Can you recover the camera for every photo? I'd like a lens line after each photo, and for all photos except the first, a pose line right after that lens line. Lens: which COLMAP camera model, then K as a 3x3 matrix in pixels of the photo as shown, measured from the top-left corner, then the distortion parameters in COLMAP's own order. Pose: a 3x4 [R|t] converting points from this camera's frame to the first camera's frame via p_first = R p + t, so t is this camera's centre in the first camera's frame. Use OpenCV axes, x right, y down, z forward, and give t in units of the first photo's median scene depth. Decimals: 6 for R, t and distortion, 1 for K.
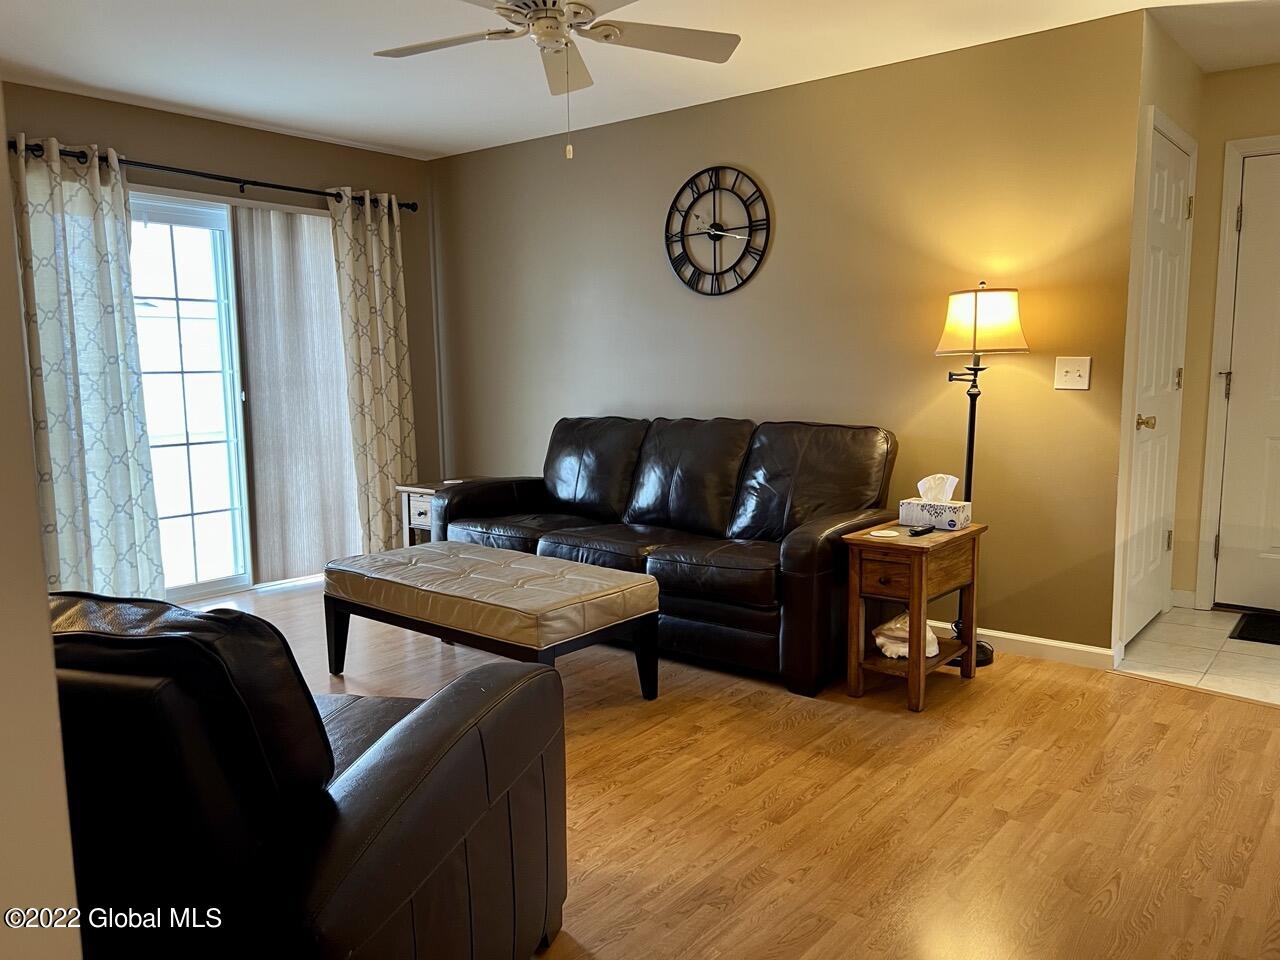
lens RADIAL K [[963.8, 0, 647.6], [0, 963.8, 483.5], [0, 0, 1]] dist [0.043160, -0.054501]
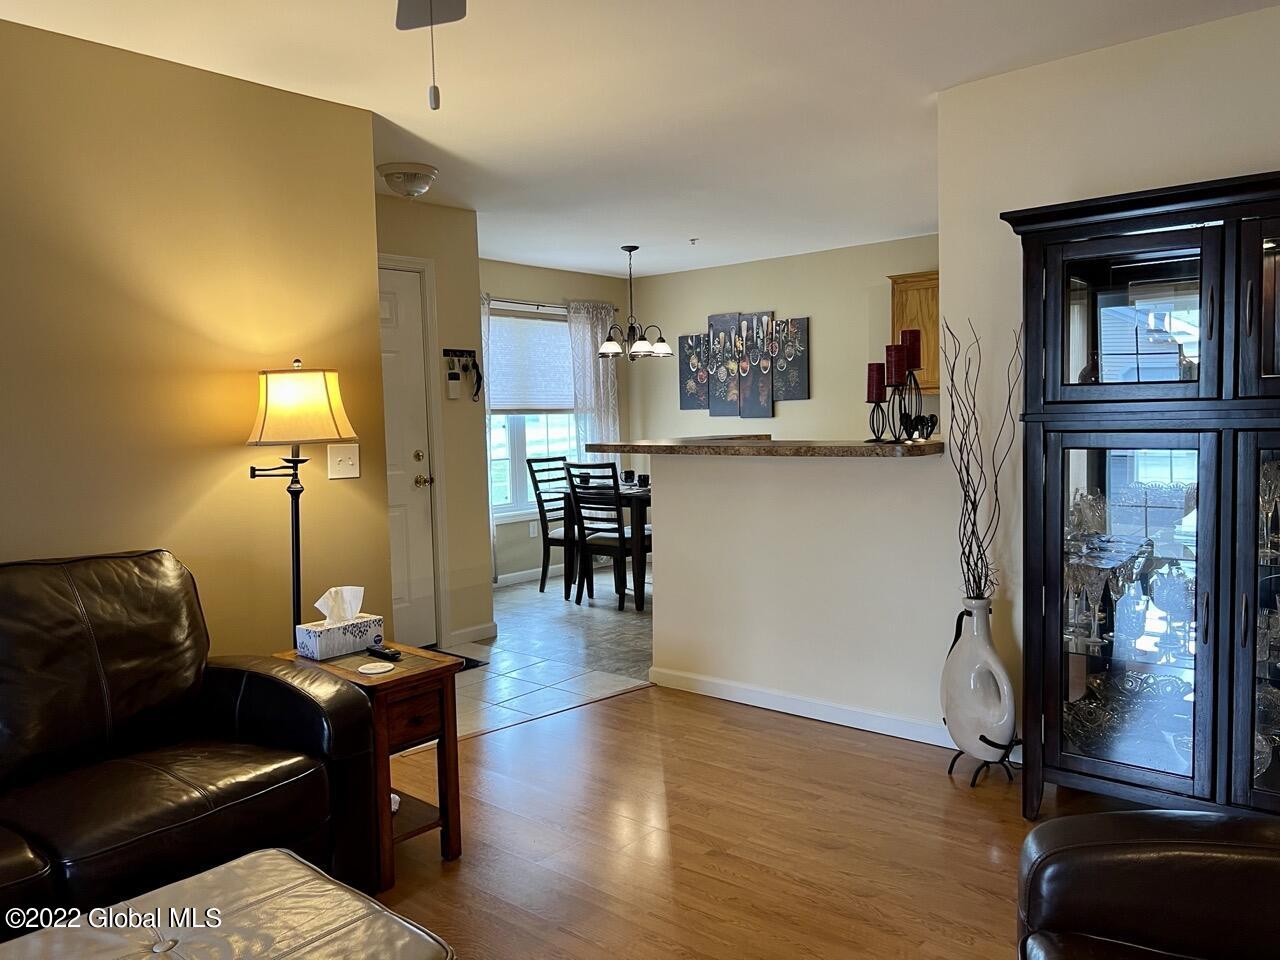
lens RADIAL K [[963.8, 0, 639.2], [0, 963.8, 478.7], [0, 0, 1]] dist [0.043160, -0.054501]
pose [[0.049704, -0.060234, 0.996946, -0.472428], [0.151750, 0.987046, 0.052070, -0.098877], [-0.987168, 0.148699, 0.058200, 0.640434]]
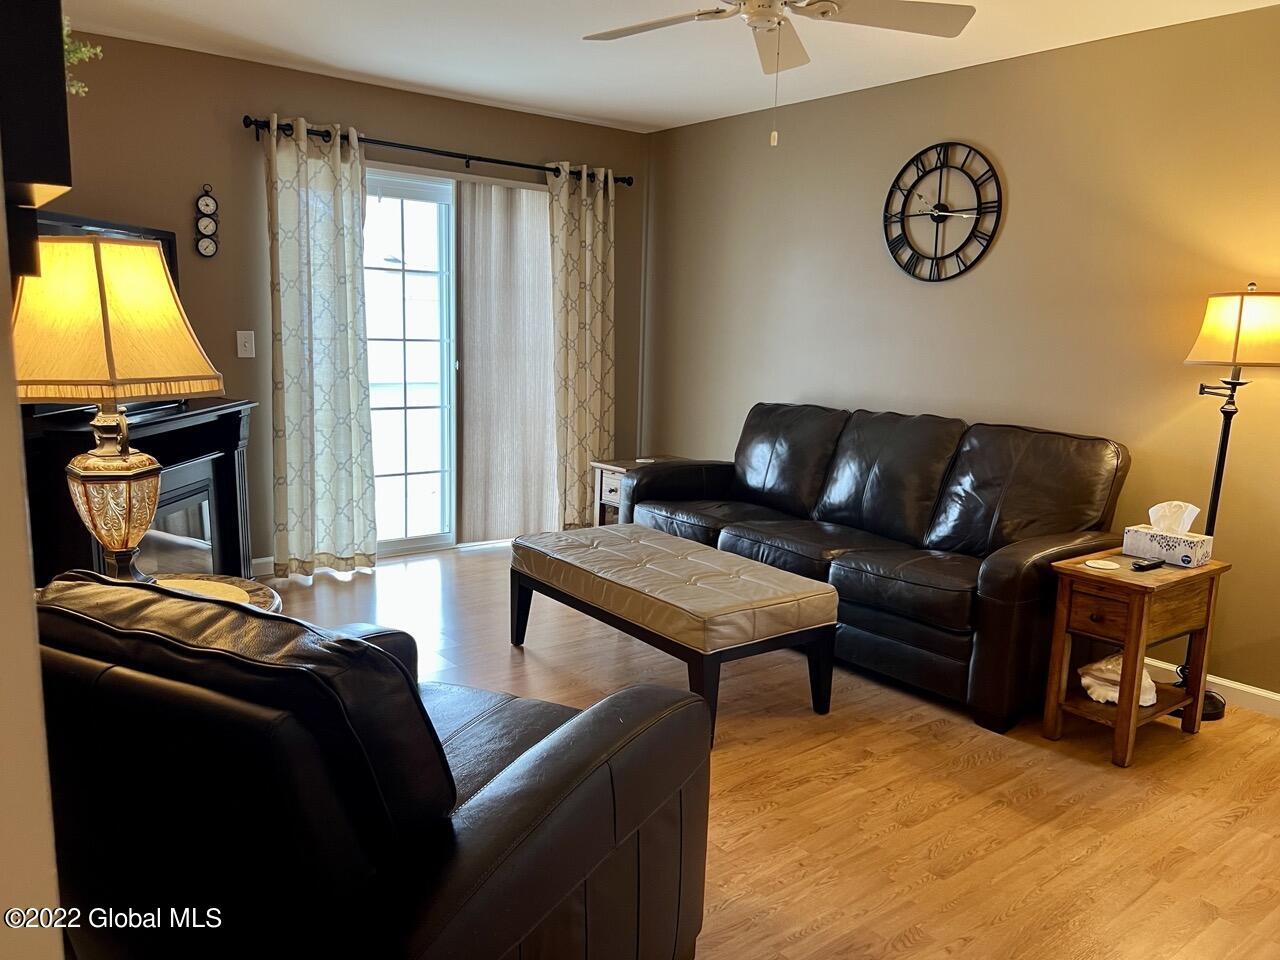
lens RADIAL K [[963.8, 0, 639.6], [0, 963.8, 484.1], [0, 0, 1]] dist [0.043160, -0.054501]
pose [[0.972607, 0.077259, -0.219241, 0.018276], [-0.069025, 0.996600, 0.044983, -0.029654], [0.221971, -0.028618, 0.974633, 0.030044]]
